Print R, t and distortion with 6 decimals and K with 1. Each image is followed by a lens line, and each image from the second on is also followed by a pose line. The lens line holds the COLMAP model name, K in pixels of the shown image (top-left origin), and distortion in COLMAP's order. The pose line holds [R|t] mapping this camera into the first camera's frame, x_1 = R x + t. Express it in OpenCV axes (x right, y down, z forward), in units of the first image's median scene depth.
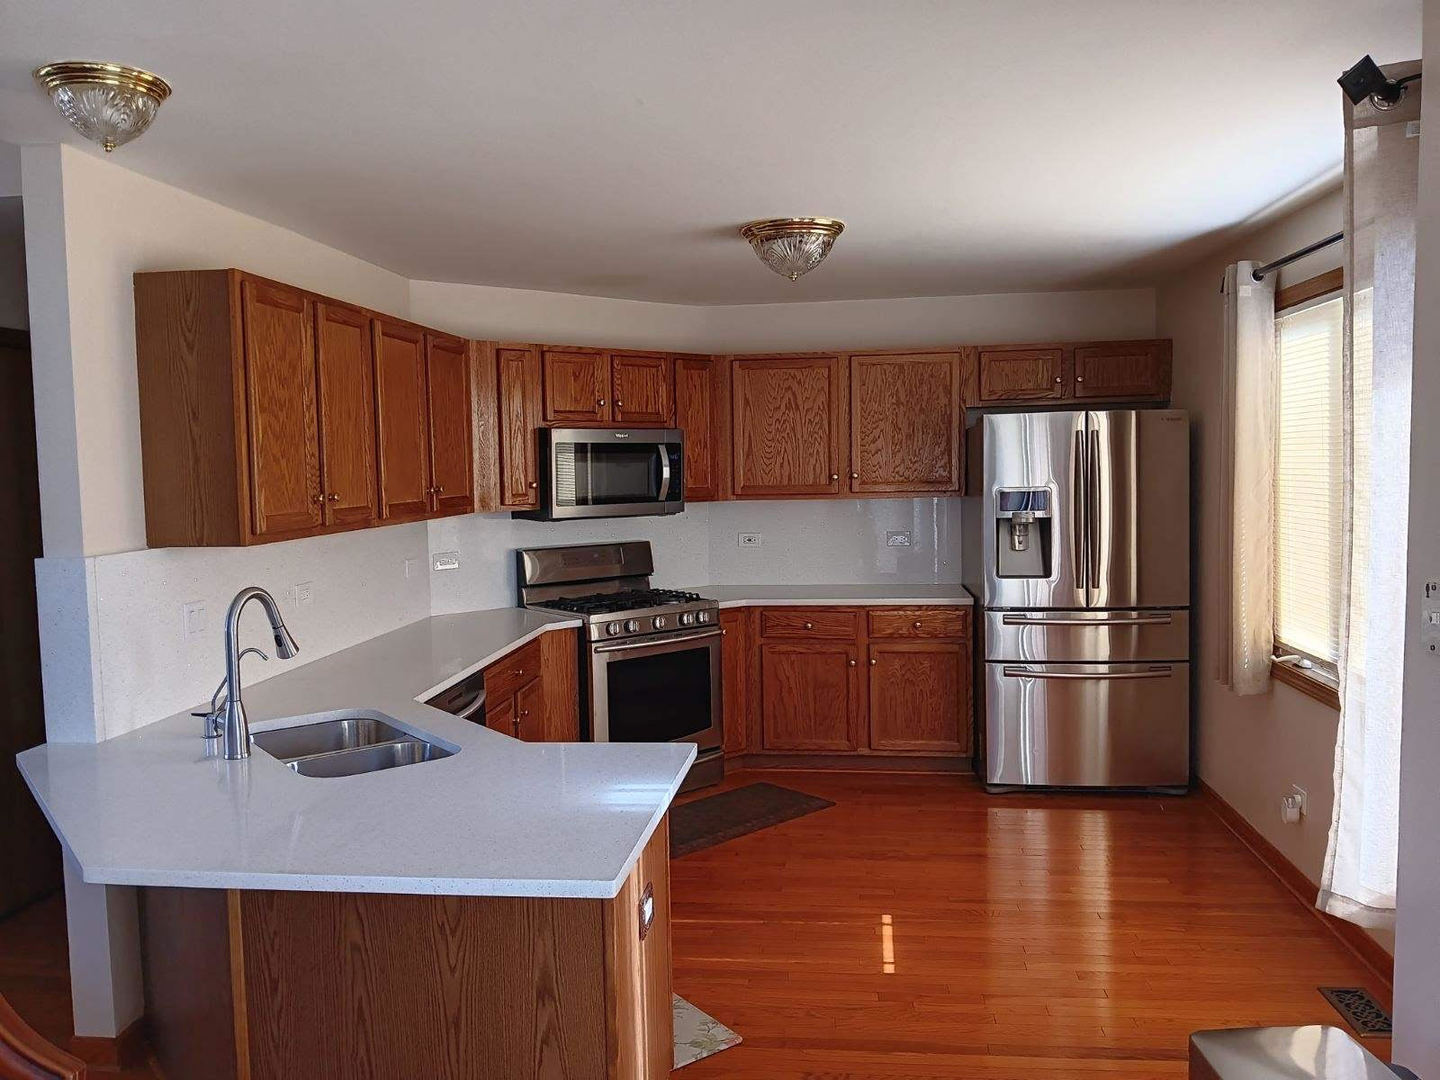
lens RADIAL K [[1110.4, 0, 720.0], [0, 1110.4, 540.0], [0, 0, 1]] dist [-0.002461, -0.001209]
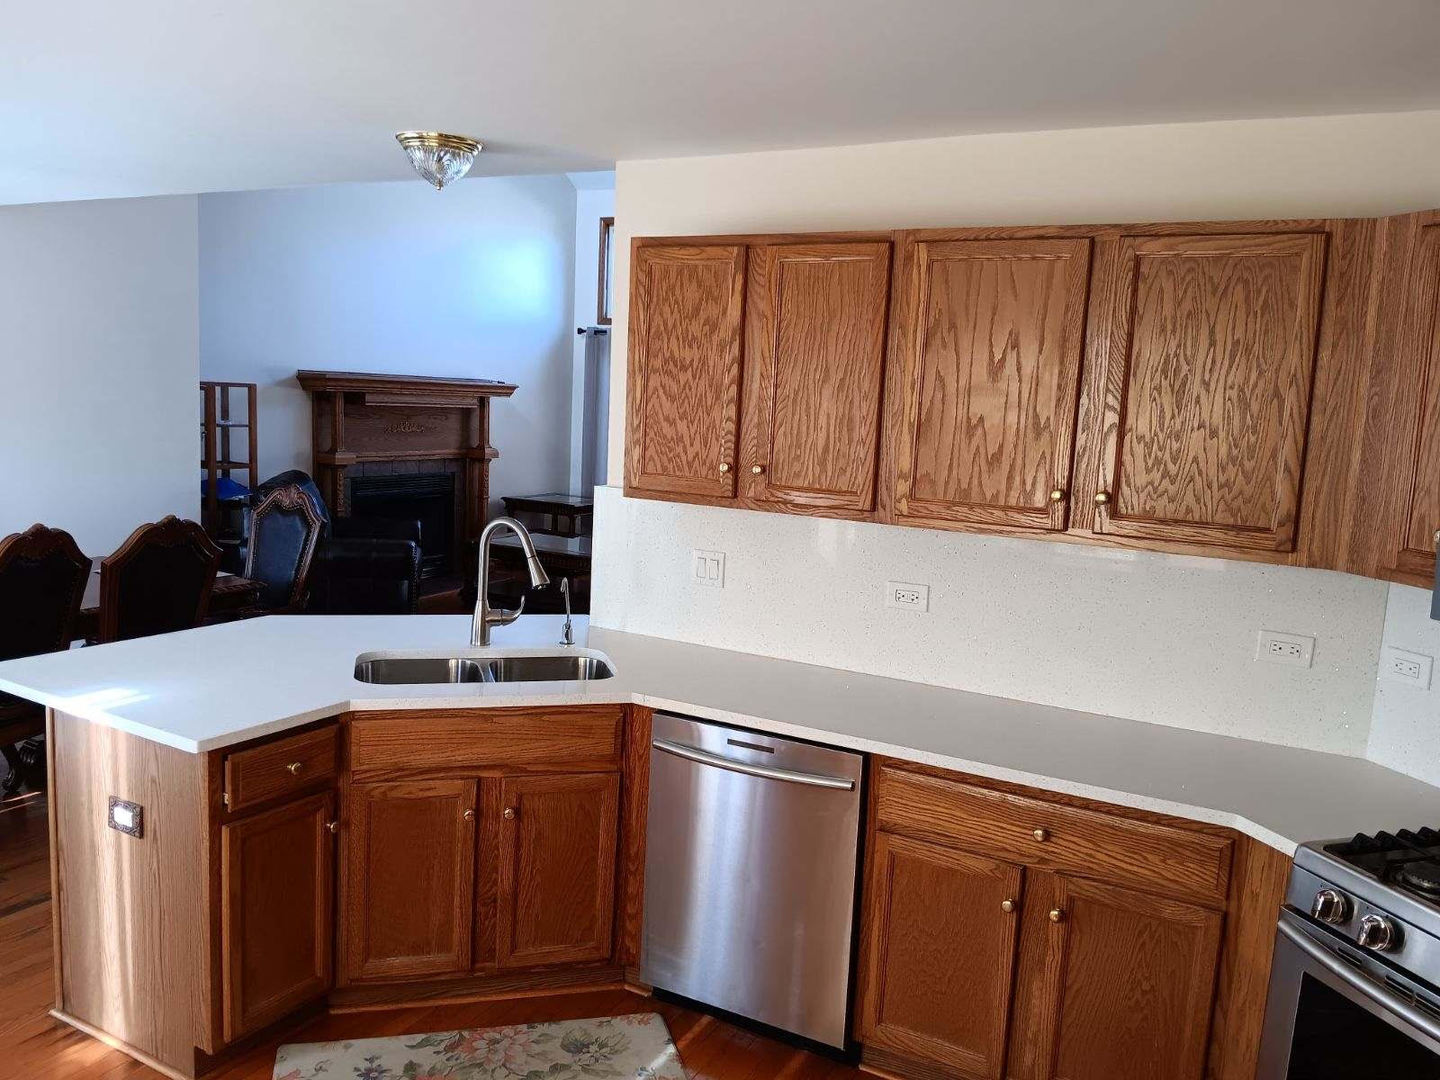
lens RADIAL K [[1110.4, 0, 720.0], [0, 1110.4, 540.0], [0, 0, 1]] dist [-0.002461, -0.001209]
pose [[-0.357462, 0.122180, -0.925901, 0.503625], [-0.108193, 0.979313, 0.170999, -0.137151], [0.927639, 0.161302, -0.336848, 1.338583]]
